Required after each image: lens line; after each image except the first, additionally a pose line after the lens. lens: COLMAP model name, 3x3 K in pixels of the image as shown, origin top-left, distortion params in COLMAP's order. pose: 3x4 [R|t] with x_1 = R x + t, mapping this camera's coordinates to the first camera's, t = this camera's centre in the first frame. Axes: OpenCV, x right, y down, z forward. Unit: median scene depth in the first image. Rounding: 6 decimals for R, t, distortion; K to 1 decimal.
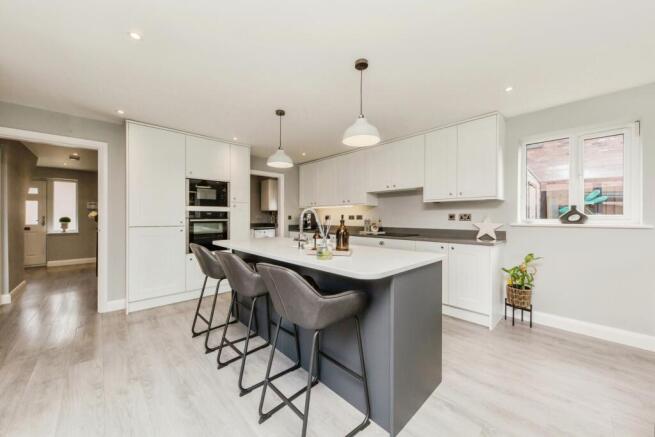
lens RADIAL K [[241.8, 0, 327.5], [0, 241.8, 218.5], [0, 0, 1]] dist [0.000284, 0.000040]
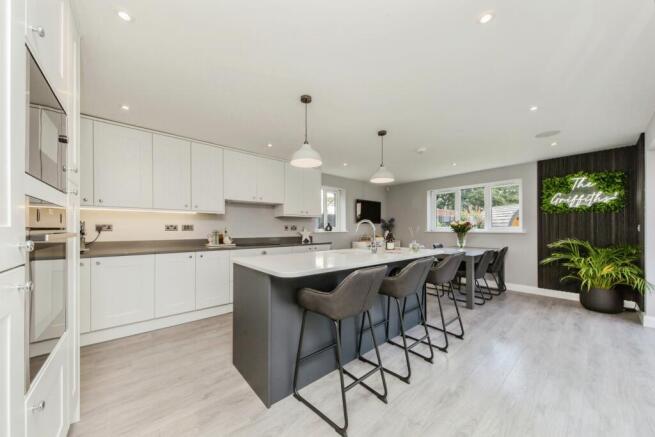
lens RADIAL K [[229.4, 0, 327.0], [0, 229.4, 229.6], [0, 0, 1]] dist [-0.000594, -0.000075]
pose [[0.058918, -0.002346, 0.998260, -0.802315], [0.003832, 0.999990, 0.002124, 0.002533], [-0.998255, 0.003700, 0.058926, 0.737636]]
